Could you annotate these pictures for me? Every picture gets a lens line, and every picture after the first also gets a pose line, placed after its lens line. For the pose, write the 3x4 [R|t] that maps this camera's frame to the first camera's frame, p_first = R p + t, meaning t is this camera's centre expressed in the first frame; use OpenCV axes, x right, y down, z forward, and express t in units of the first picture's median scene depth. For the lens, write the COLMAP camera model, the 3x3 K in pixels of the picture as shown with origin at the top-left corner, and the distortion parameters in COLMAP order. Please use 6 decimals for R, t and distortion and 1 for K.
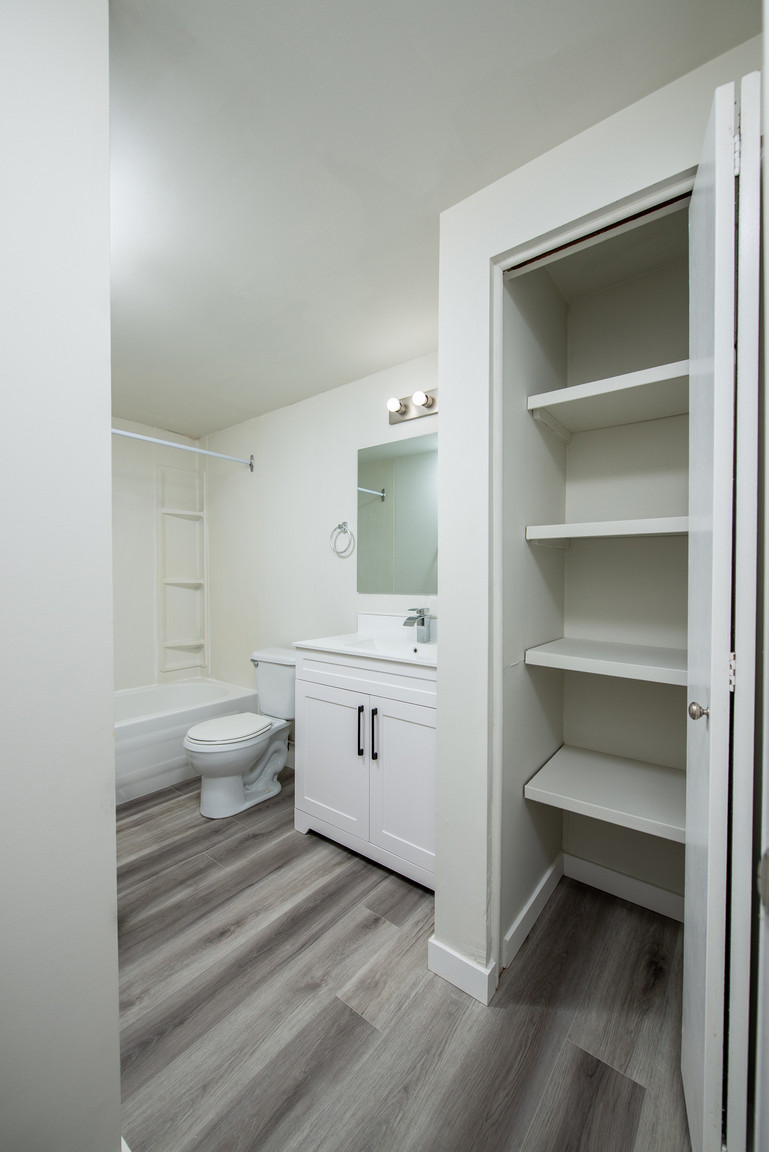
lens RADIAL K [[449.2, 0, 381.2], [0, 449.2, 579.5], [0, 0, 1]] dist [0.001952, -0.002541]
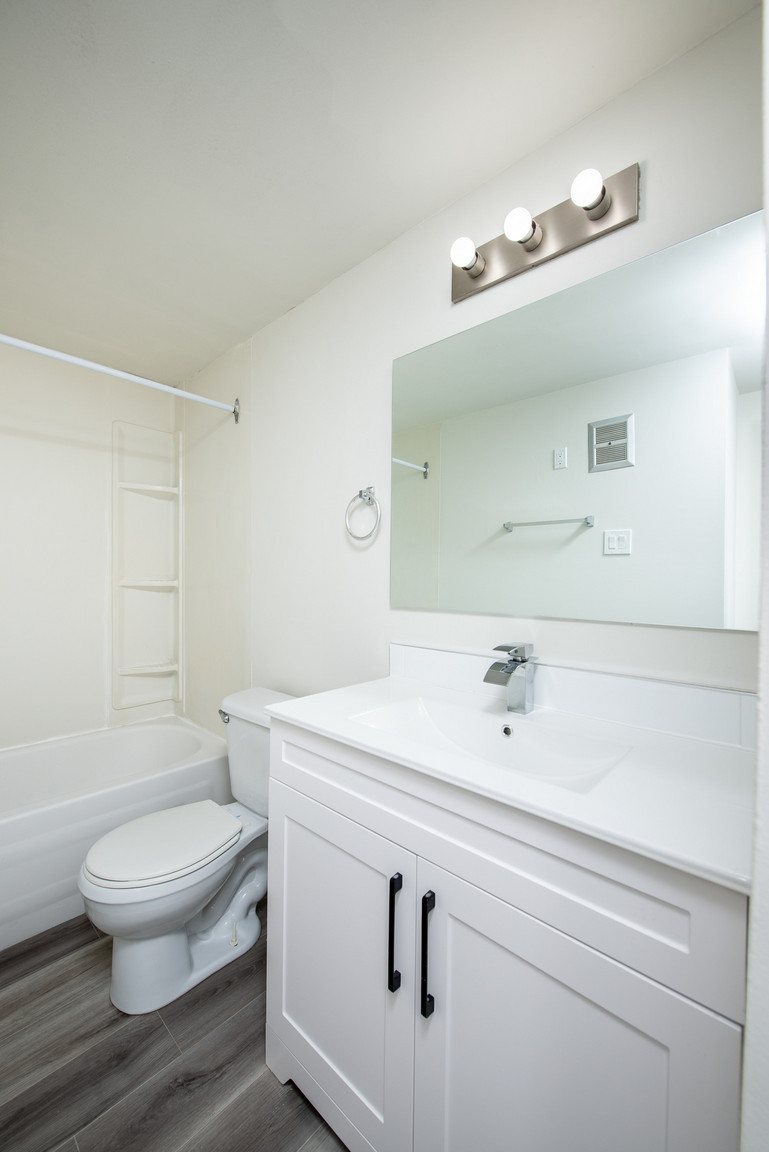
lens RADIAL K [[449.2, 0, 381.2], [0, 449.2, 579.5], [0, 0, 1]] dist [0.001952, -0.002541]
pose [[0.997308, 0.009245, -0.072744, -0.022891], [-0.009403, 0.999954, -0.001826, -0.005347], [0.072724, 0.002505, 0.997349, 0.423024]]
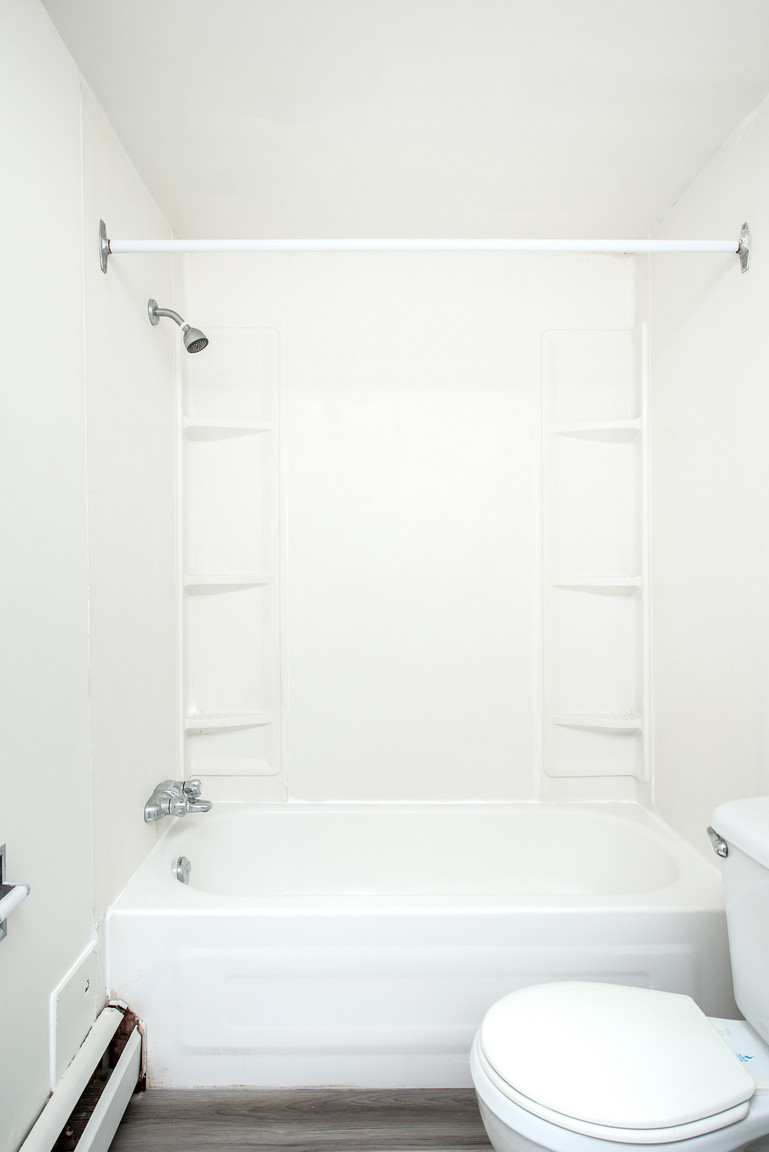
lens RADIAL K [[704.0, 0, 367.8], [0, 704.0, 578.1], [0, 0, 1]] dist [-0.002957, -0.000747]
pose [[0.628445, 0.005865, -0.777832, -0.055822], [-0.000500, 0.999974, 0.007135, -0.005008], [0.777854, -0.004095, 0.628431, 0.531336]]
